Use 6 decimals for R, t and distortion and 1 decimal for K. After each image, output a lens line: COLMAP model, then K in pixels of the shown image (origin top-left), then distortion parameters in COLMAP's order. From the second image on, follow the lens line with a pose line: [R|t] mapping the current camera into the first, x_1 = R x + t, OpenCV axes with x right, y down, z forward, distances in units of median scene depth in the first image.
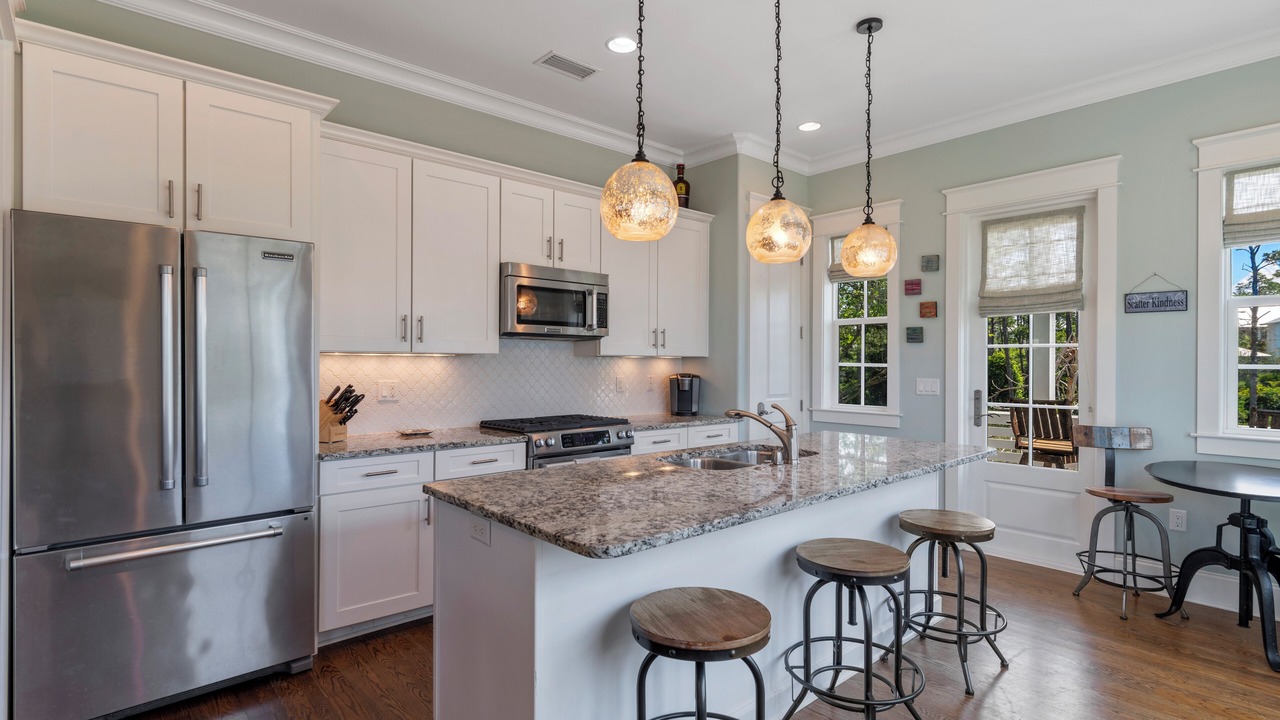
lens RADIAL K [[628.1, 0, 635.6], [0, 628.1, 365.1], [0, 0, 1]] dist [-0.000225, -0.000864]
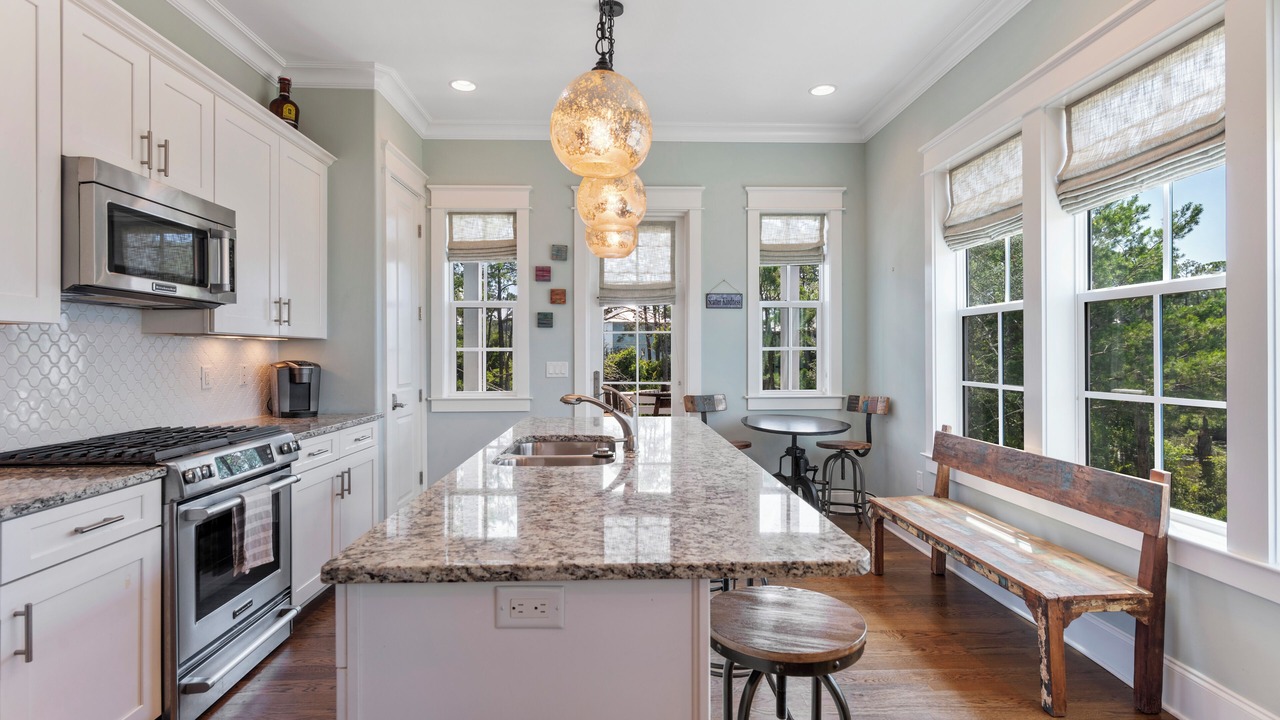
lens RADIAL K [[628.1, 0, 635.6], [0, 628.1, 365.1], [0, 0, 1]] dist [-0.000225, -0.000864]
pose [[0.631391, -0.018933, 0.775234, -0.283645], [0.008357, 0.999810, 0.017611, 0.009901], [-0.775420, -0.004641, 0.631429, 0.242304]]
